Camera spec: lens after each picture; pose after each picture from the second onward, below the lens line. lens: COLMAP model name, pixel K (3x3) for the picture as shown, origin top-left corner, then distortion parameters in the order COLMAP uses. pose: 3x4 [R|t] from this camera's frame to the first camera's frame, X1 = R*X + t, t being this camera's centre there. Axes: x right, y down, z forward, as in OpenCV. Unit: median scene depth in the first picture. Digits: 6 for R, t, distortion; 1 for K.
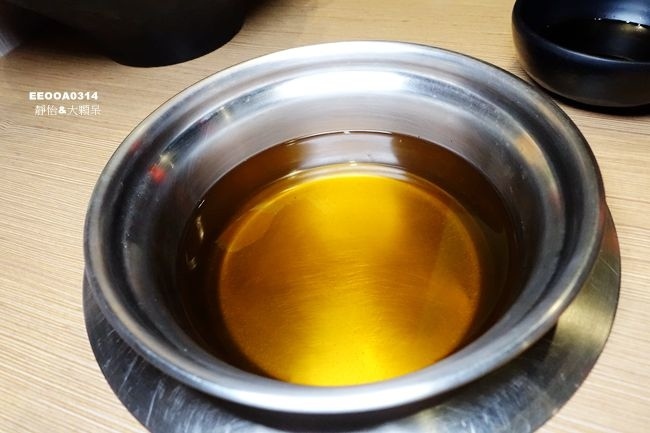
lens RADIAL K [[404.5, 0, 325.0], [0, 404.5, 216.5], [0, 0, 1]] dist [0.001949, 0.001098]
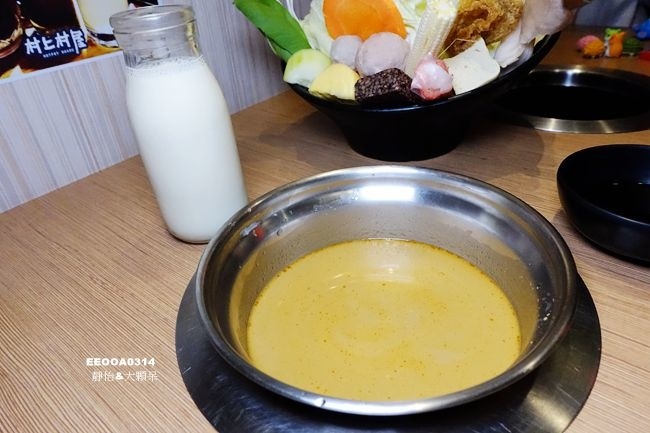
lens RADIAL K [[404.5, 0, 325.0], [0, 404.5, 216.5], [0, 0, 1]] dist [0.001949, 0.001098]
pose [[0.943542, 0.202639, -0.262041, 0.174546], [-0.263149, 0.939011, -0.221383, 0.102739], [0.201198, 0.277840, 0.939321, -0.300129]]
